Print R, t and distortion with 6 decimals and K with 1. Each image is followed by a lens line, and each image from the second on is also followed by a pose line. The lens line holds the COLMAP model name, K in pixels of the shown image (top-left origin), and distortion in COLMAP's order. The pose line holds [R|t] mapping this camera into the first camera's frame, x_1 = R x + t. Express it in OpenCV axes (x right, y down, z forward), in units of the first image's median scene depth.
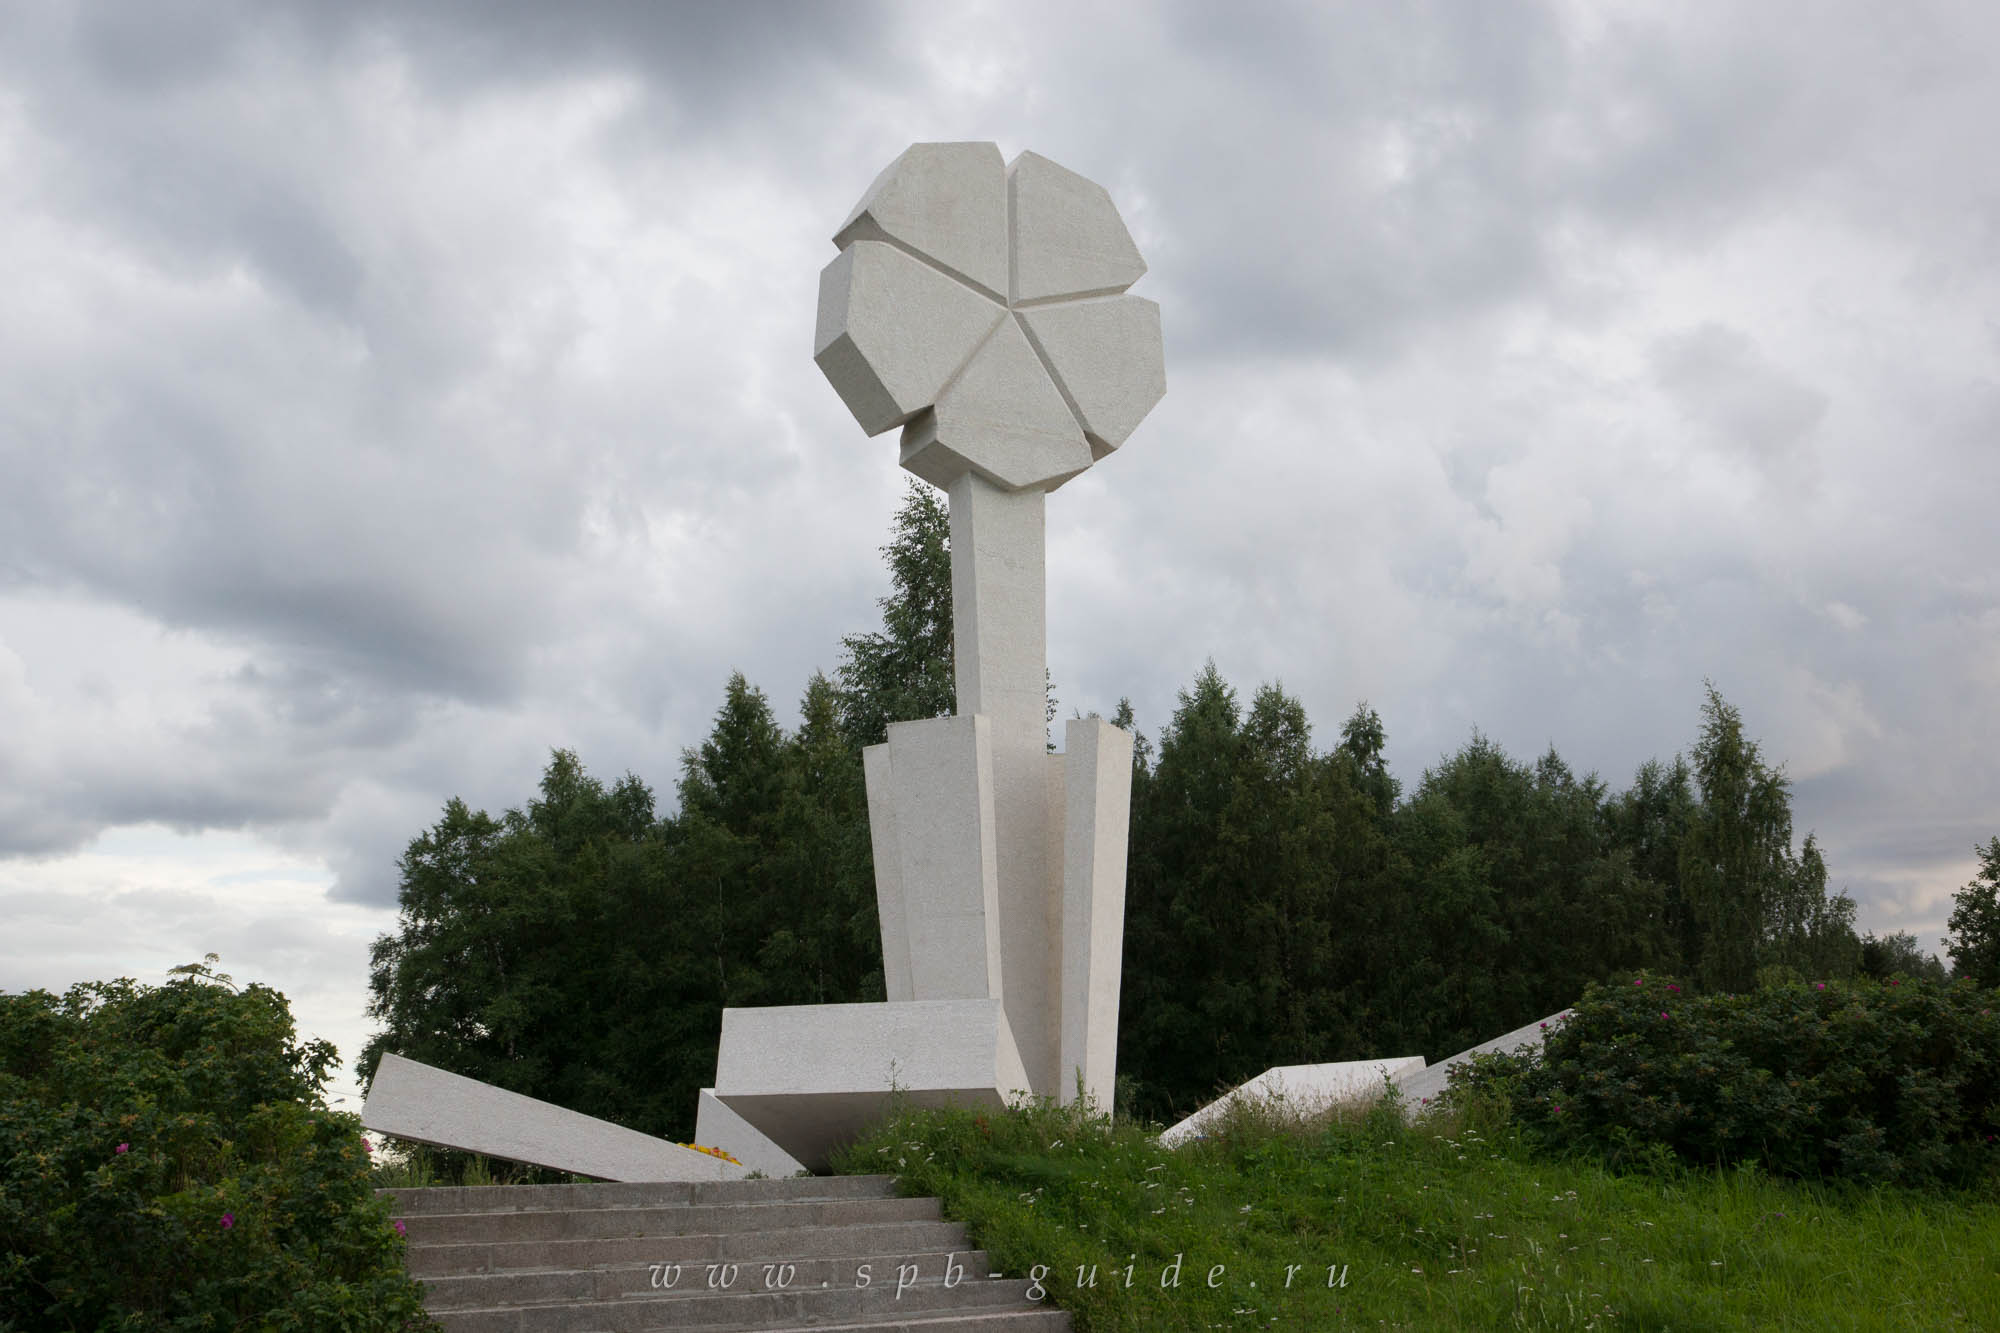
lens RADIAL K [[2328.9, 0, 1006.1], [0, 2328.9, 672.4], [0, 0, 1]] dist [-0.081252, 0.262288]
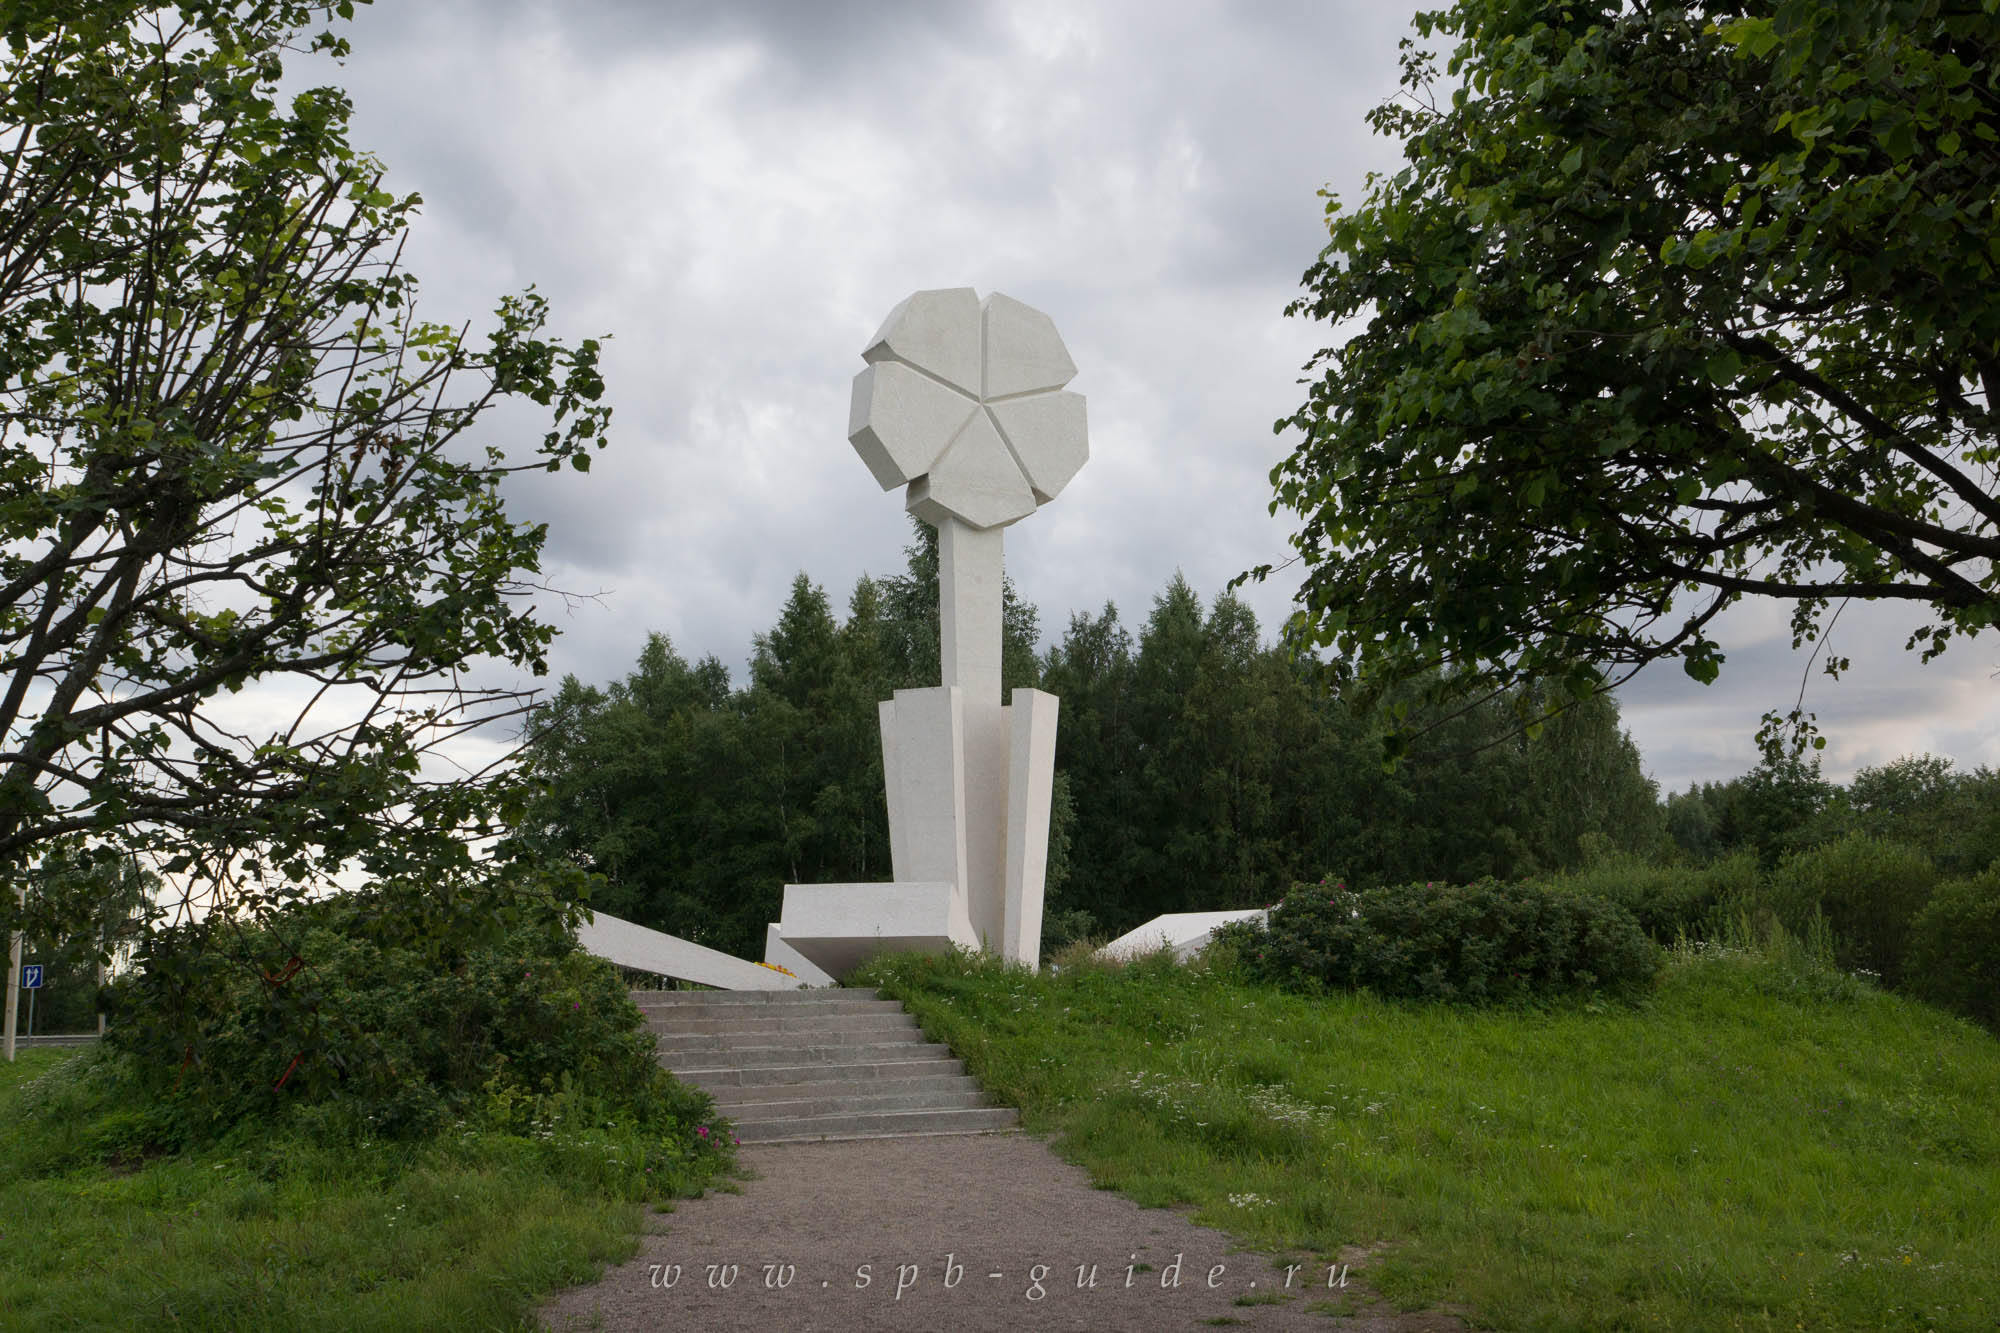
lens RADIAL K [[2042.4, 0, 997.3], [0, 2042.4, 660.1], [0, 0, 1]] dist [-0.060661, 0.000895]
pose [[0.999771, 0.012281, -0.017521, 0.035911], [-0.011250, 0.998267, 0.057763, -0.068402], [0.018200, -0.057553, 0.998177, -0.296652]]
